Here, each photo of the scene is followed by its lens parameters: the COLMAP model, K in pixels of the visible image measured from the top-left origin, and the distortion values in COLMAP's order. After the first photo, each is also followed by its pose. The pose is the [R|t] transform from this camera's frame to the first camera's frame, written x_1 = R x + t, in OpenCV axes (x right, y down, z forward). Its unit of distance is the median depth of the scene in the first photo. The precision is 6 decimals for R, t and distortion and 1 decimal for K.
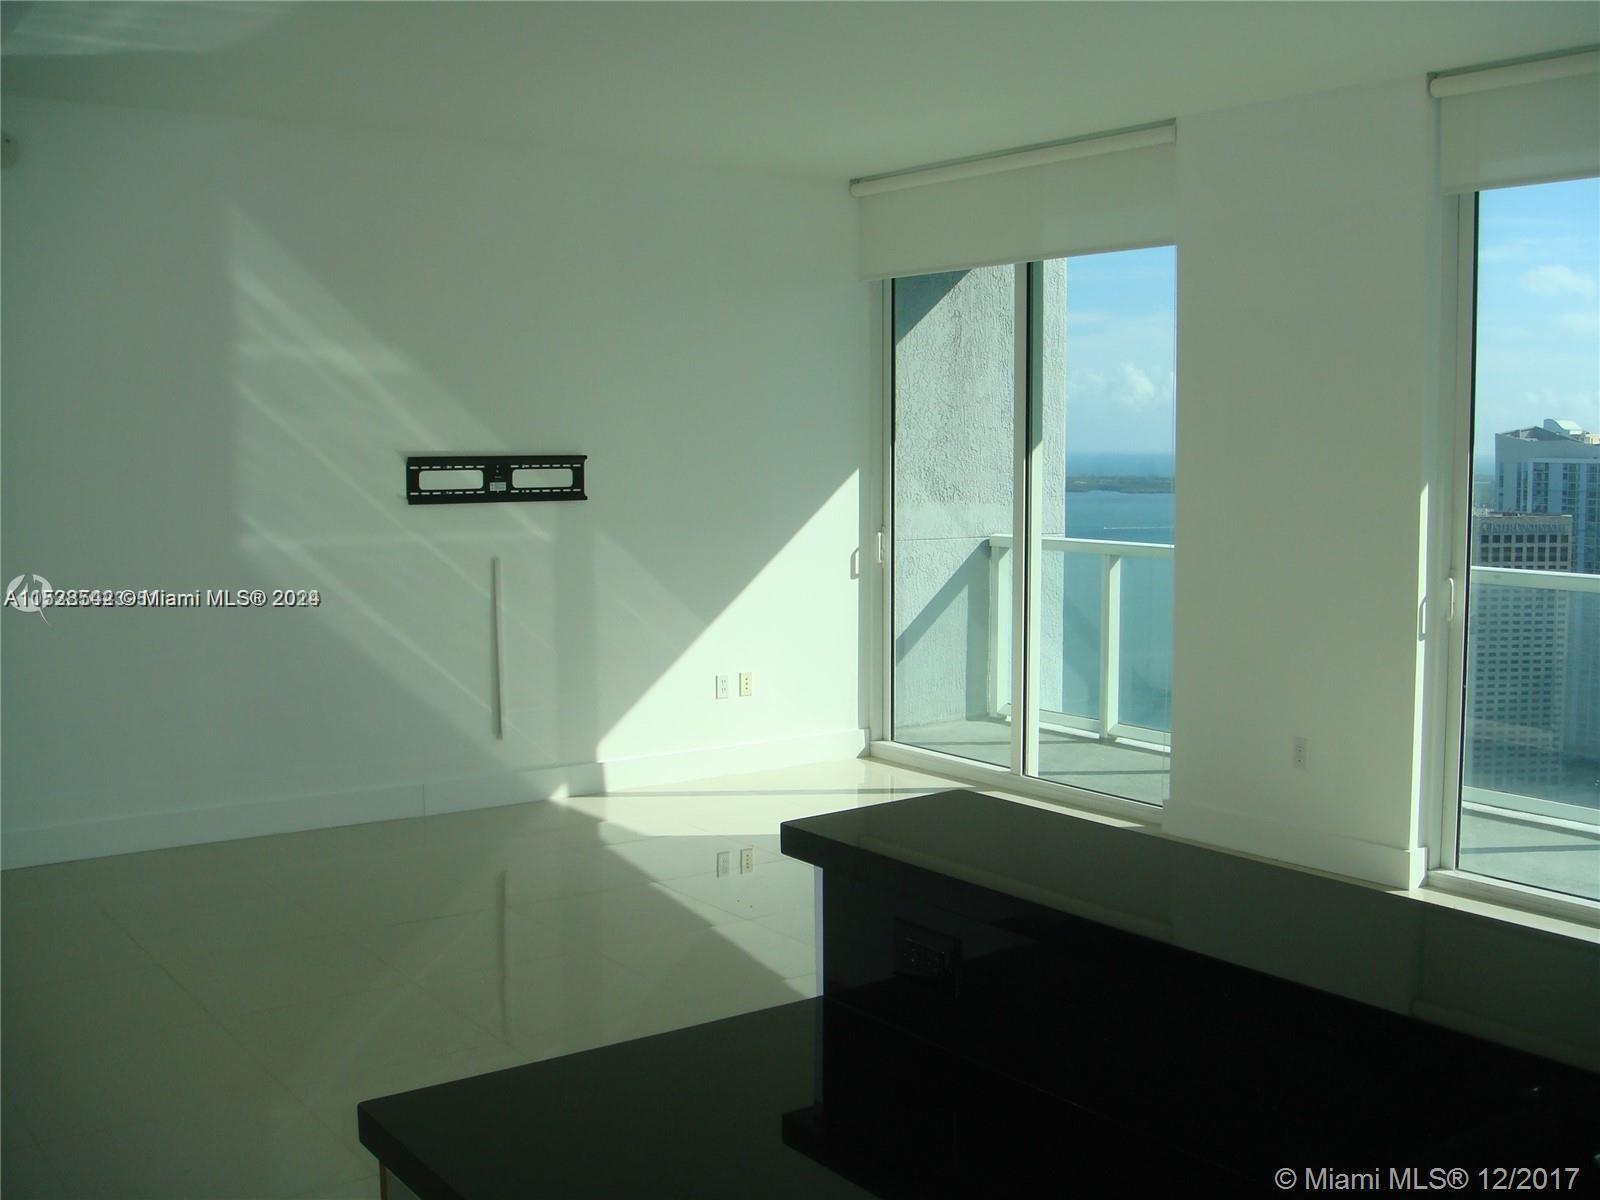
lens RADIAL K [[1689.1, 0, 807.3], [0, 1689.1, 560.2], [0, 0, 1]] dist [-0.184494, 0.158311]
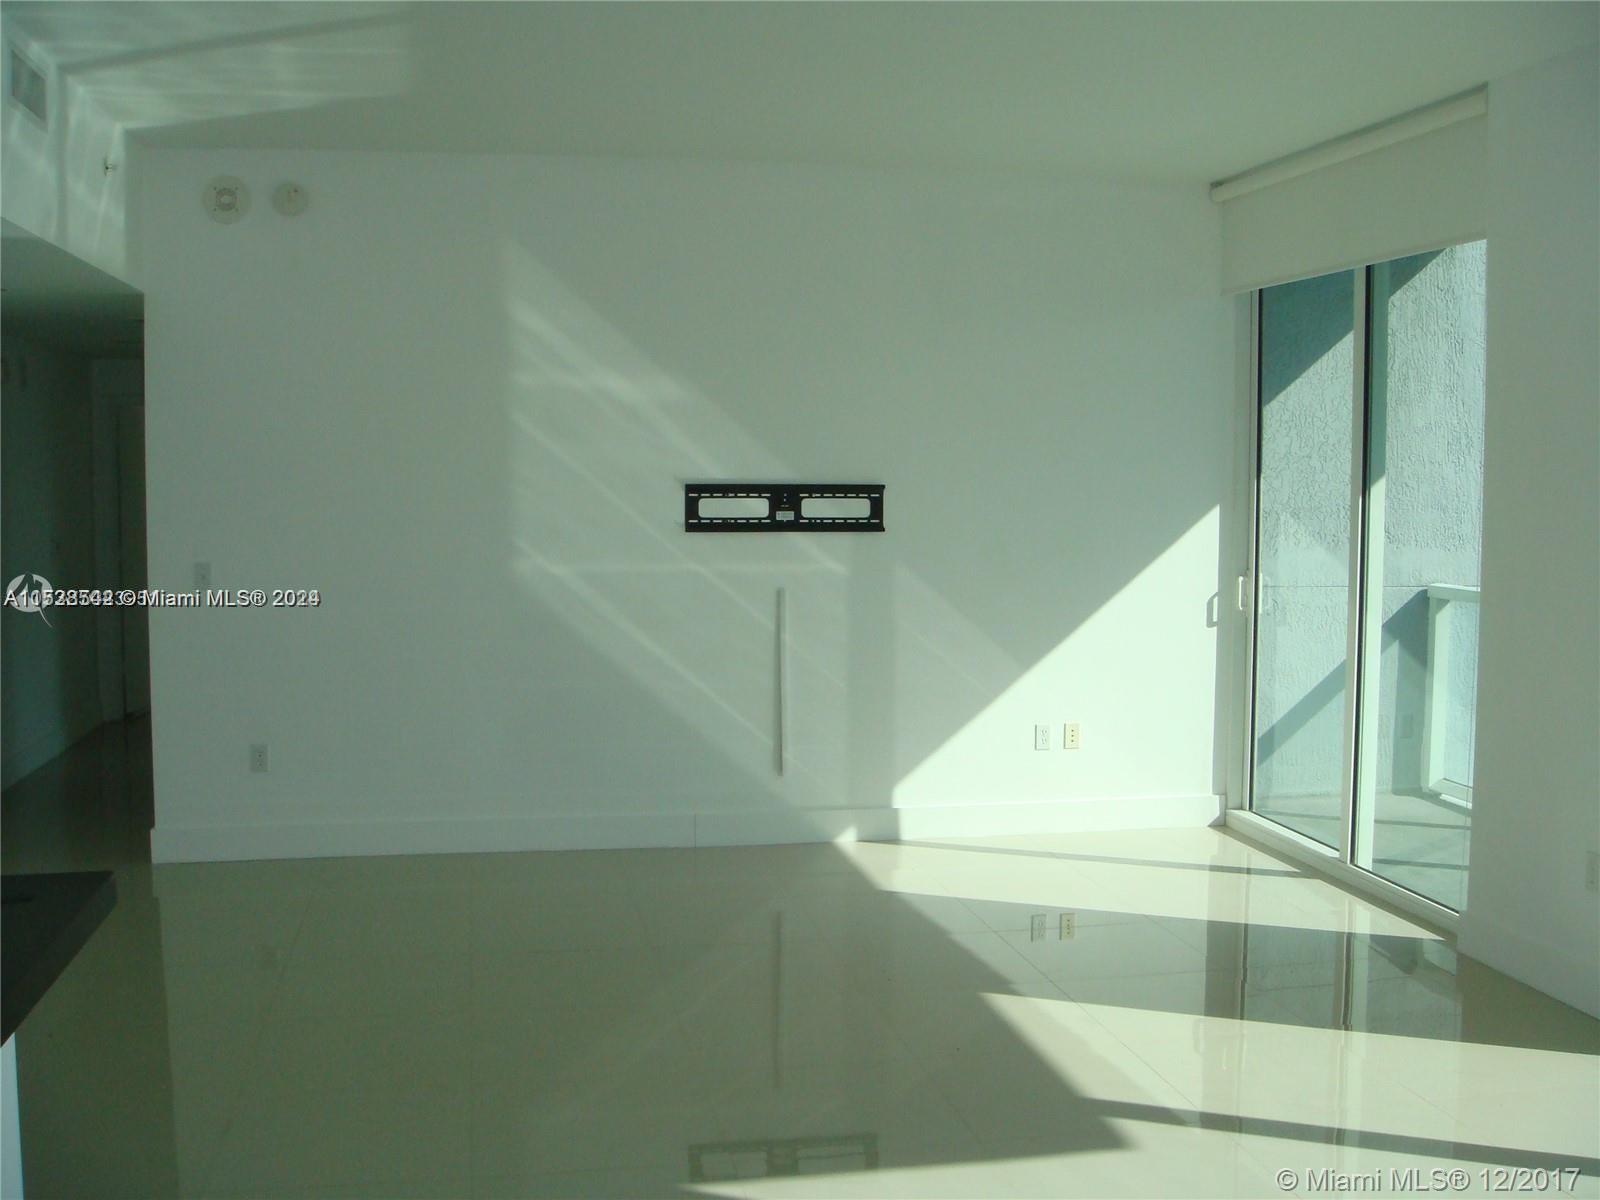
lens RADIAL K [[1681.7, 0, 734.6], [0, 1681.7, 600.6], [0, 0, 1]] dist [-0.190238, 0.026354]
pose [[0.890429, 0.035990, -0.453697, 0.230391], [-0.035066, 0.999330, 0.010451, -0.003846], [0.453769, 0.006603, 0.891095, 0.116642]]
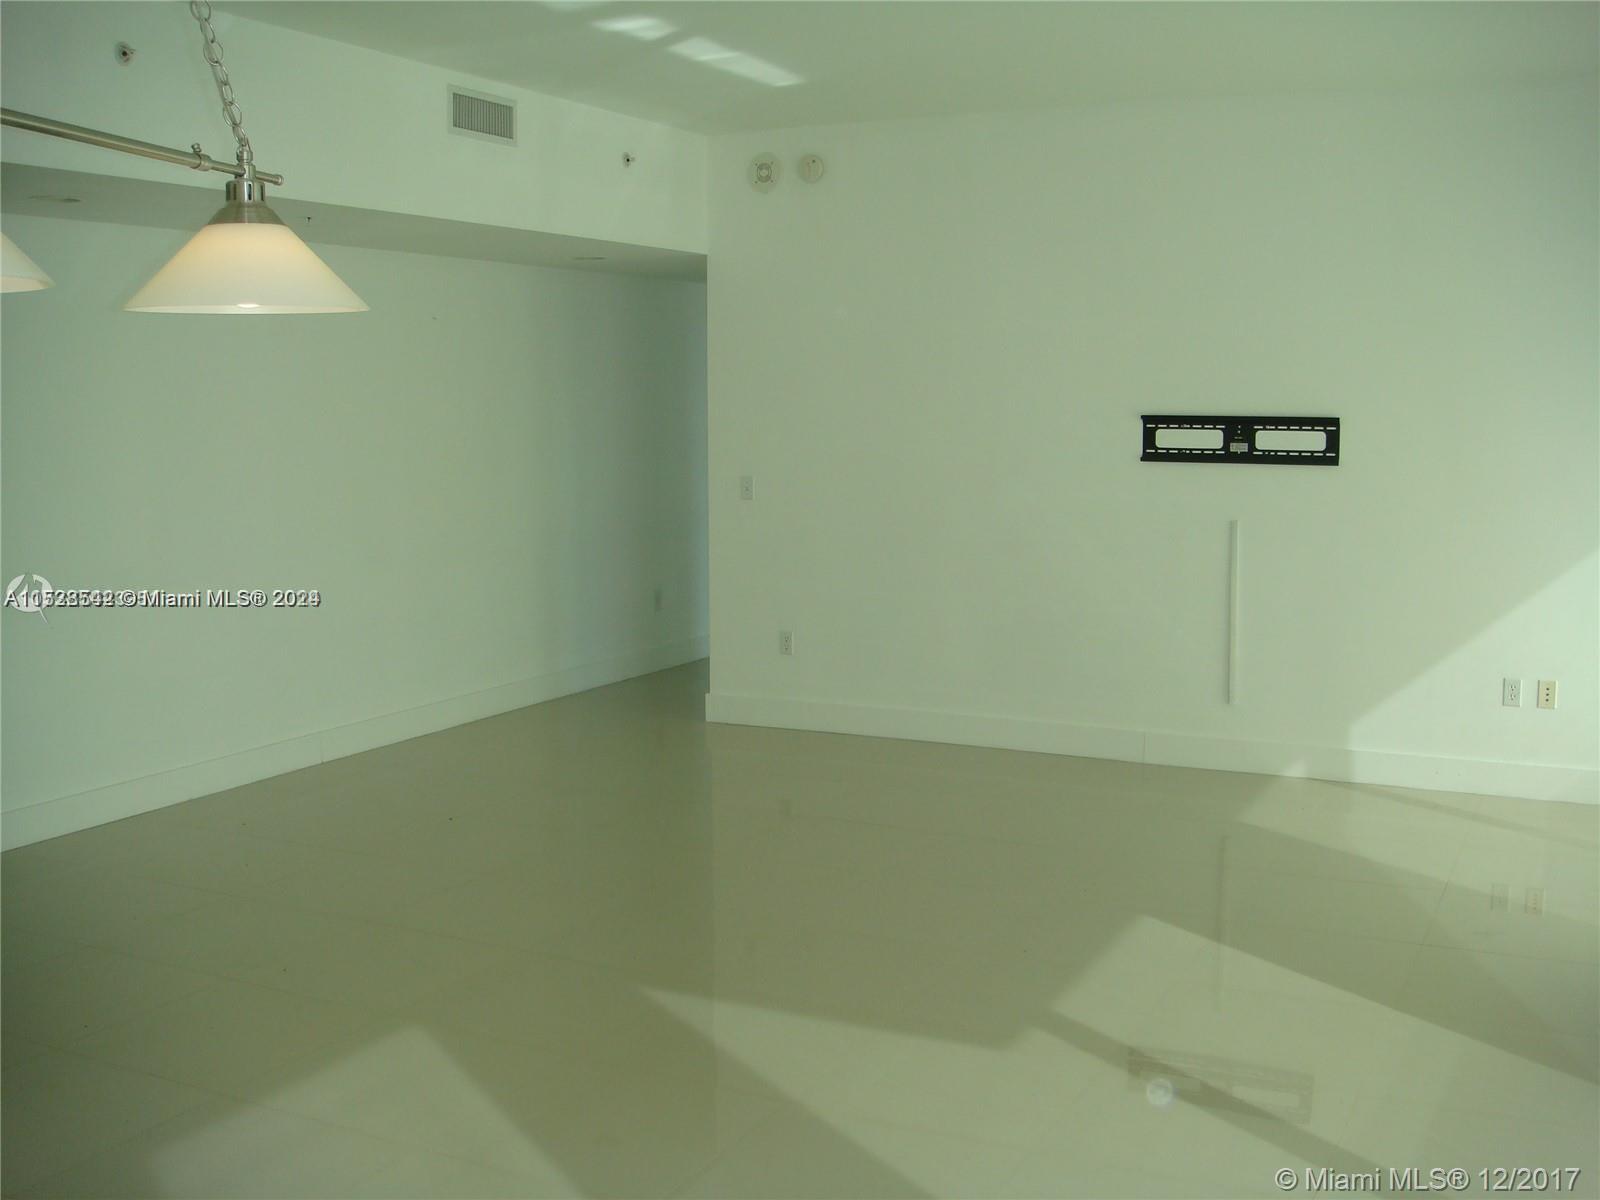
lens RADIAL K [[1689.1, 0, 807.3], [0, 1689.1, 560.2], [0, 0, 1]] dist [-0.184494, 0.158311]
pose [[0.432050, 0.084469, -0.897885, 0.582622], [-0.064991, 0.995932, 0.062420, -0.022250], [0.899505, 0.031386, 0.435782, 0.342533]]
